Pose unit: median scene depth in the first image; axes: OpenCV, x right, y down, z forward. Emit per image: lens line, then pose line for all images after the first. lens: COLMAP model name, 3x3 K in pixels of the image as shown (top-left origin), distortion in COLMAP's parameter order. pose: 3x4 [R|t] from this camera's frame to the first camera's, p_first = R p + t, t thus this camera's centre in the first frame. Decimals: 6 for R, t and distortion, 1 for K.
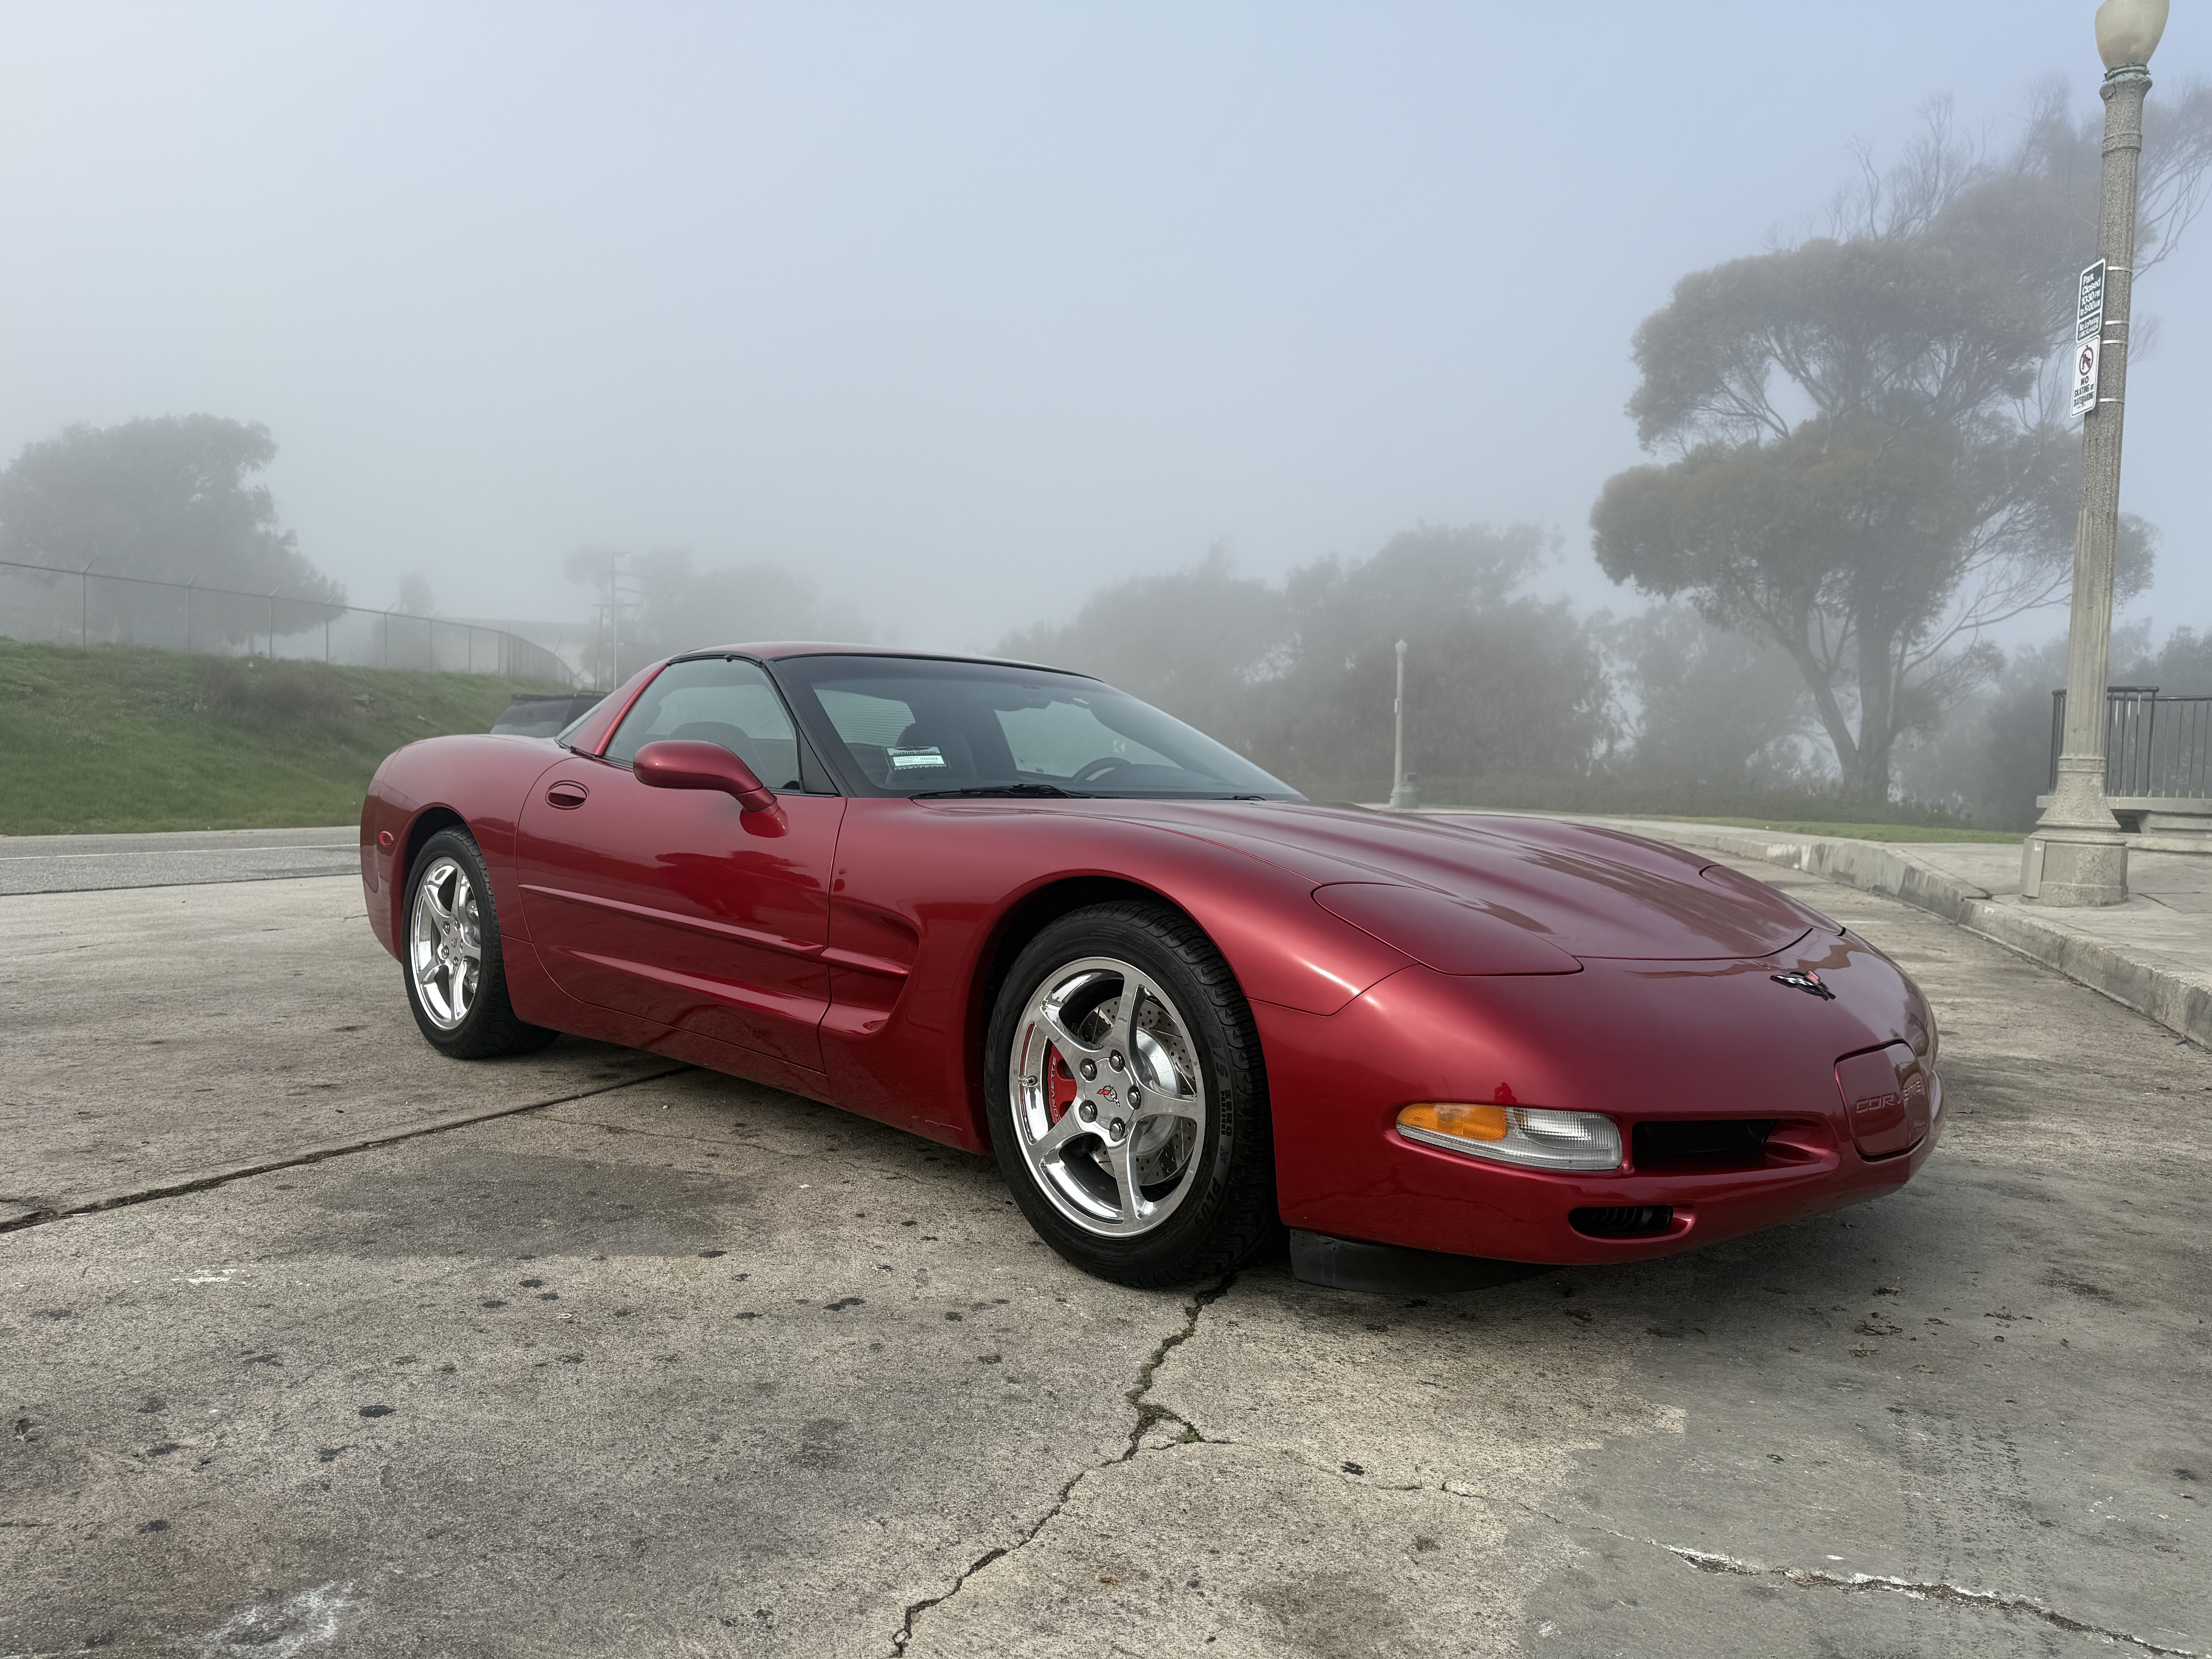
lens RADIAL K [[1569.5, 0, 1098.1], [0, 1569.5, 821.5], [0, 0, 1]] dist [0.022970, -0.016376]
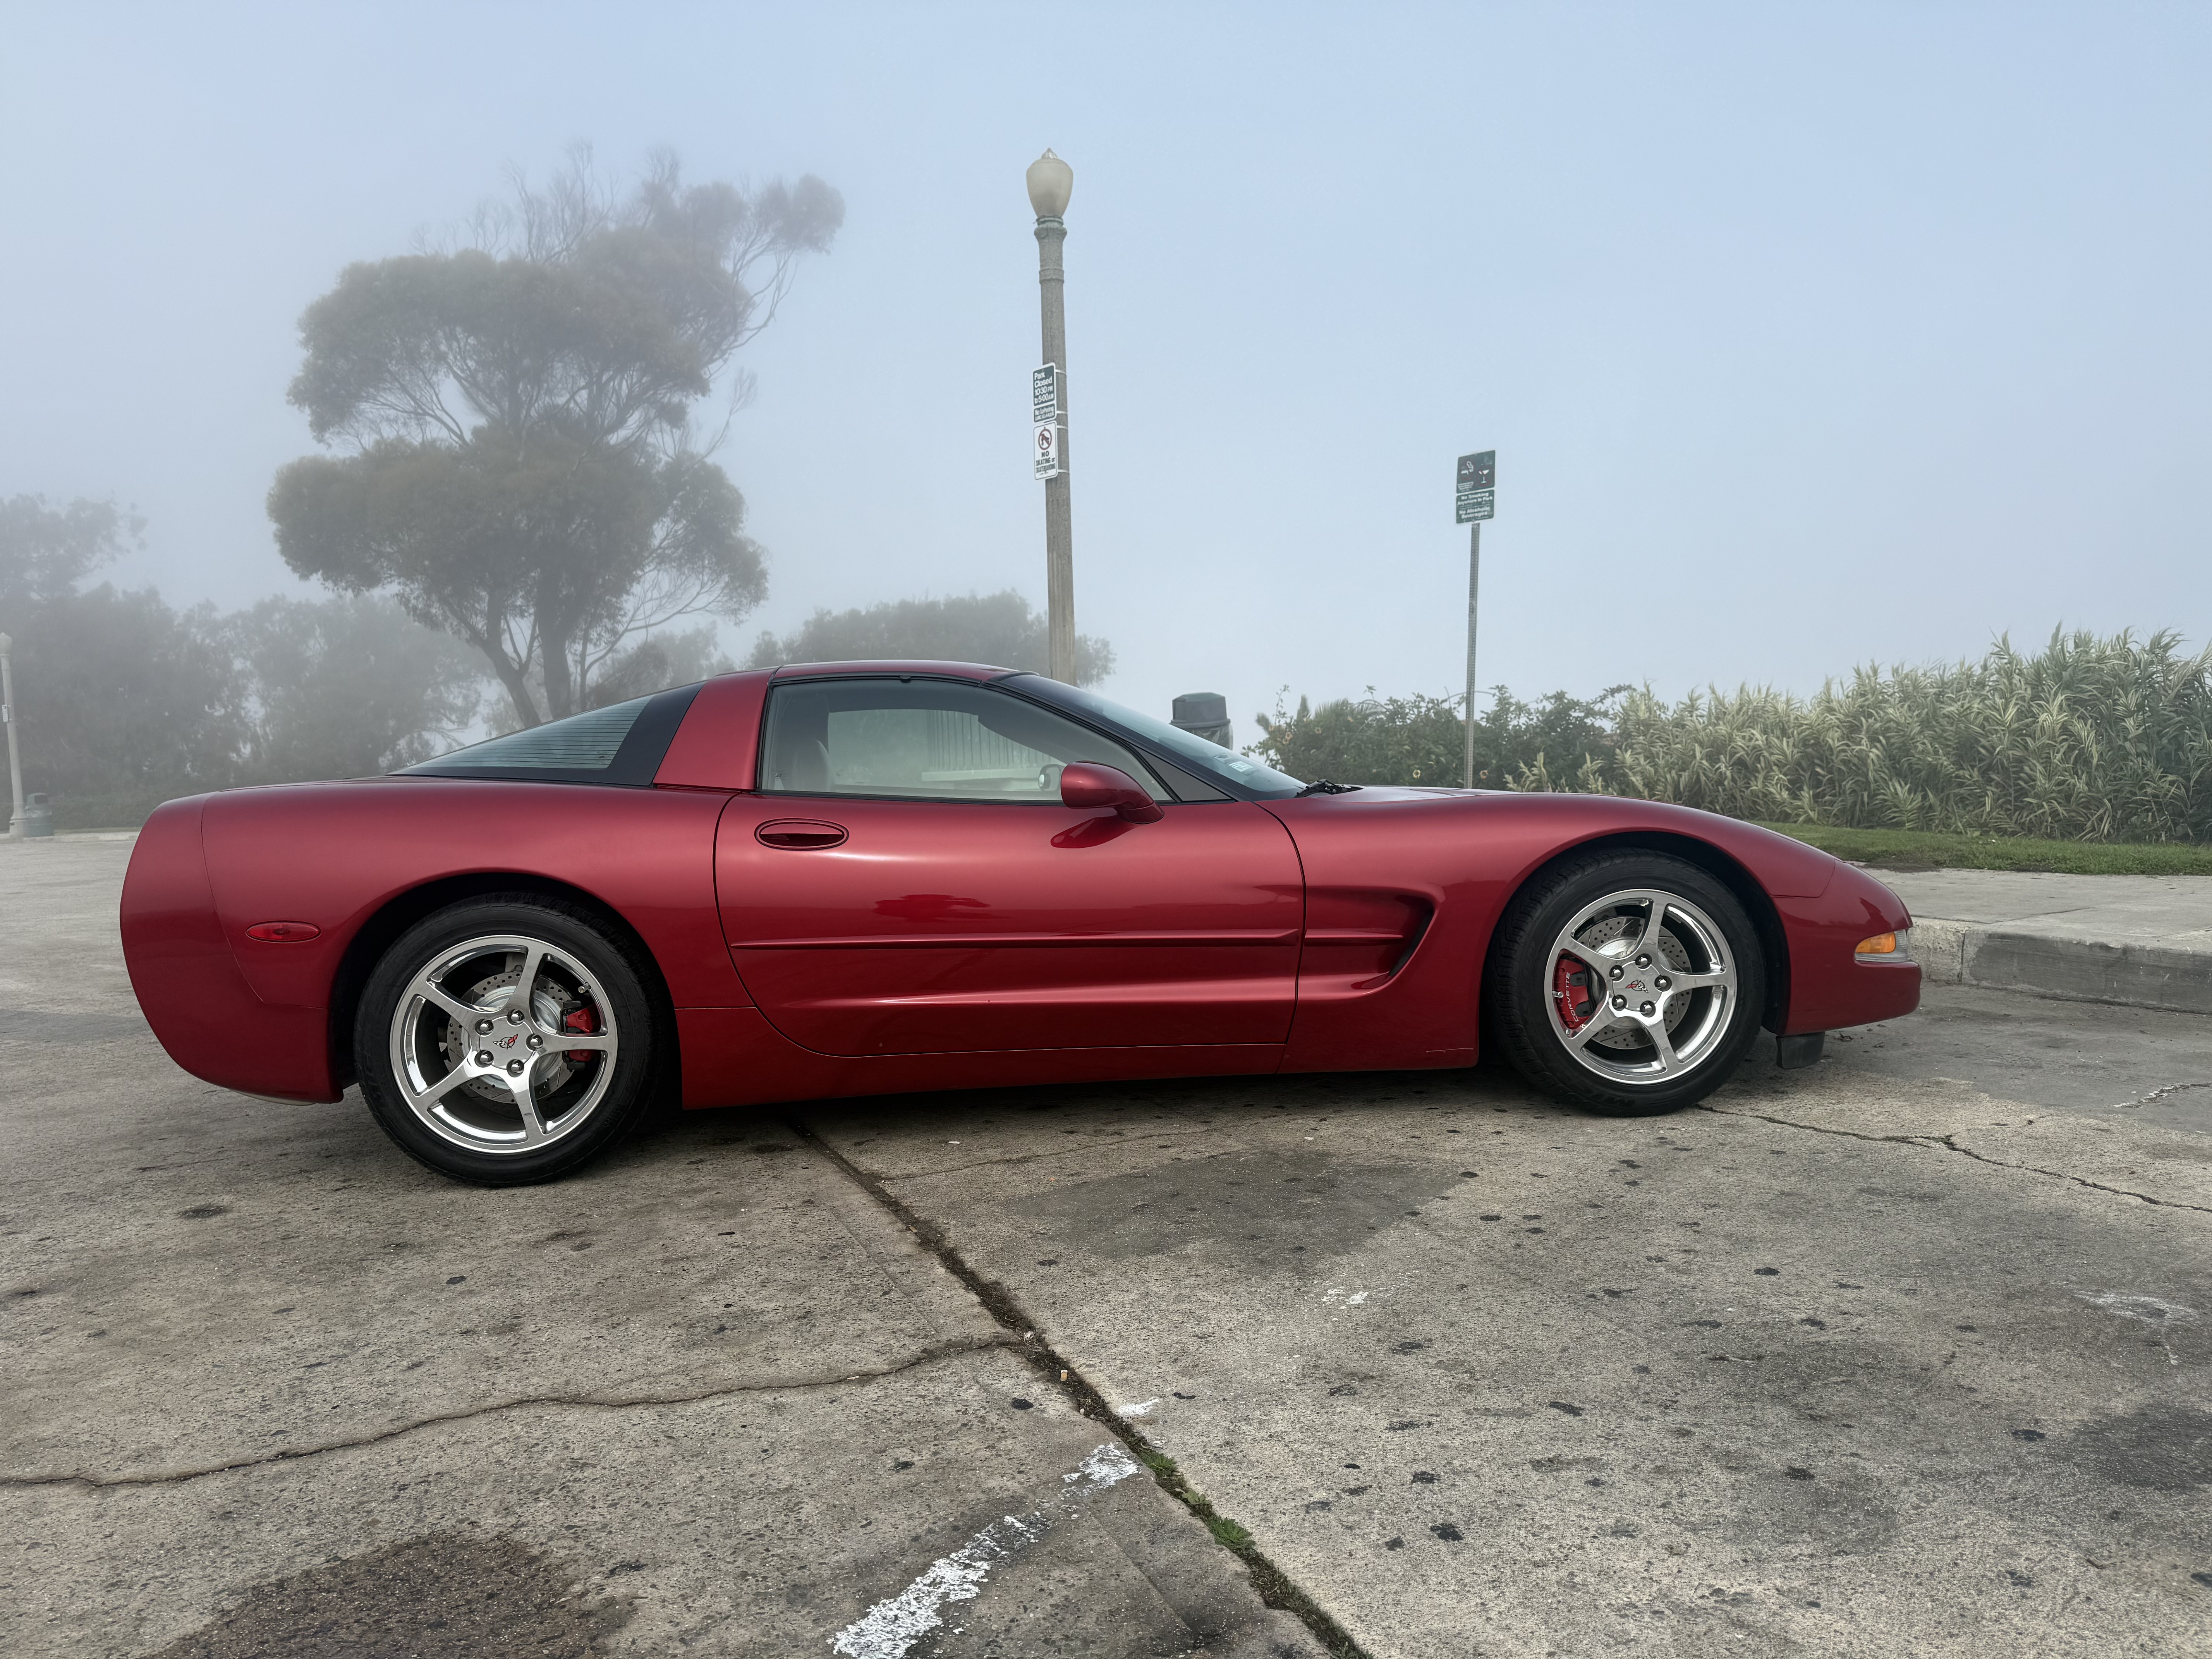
lens RADIAL K [[1569.5, 0, 1096.8], [0, 1569.5, 837.7], [0, 0, 1]] dist [0.022970, -0.016376]
pose [[0.640827, -0.089225, 0.762482, -0.101979], [0.079691, 0.995589, 0.049526, -0.005153], [-0.763538, 0.029025, 0.645111, 0.033262]]
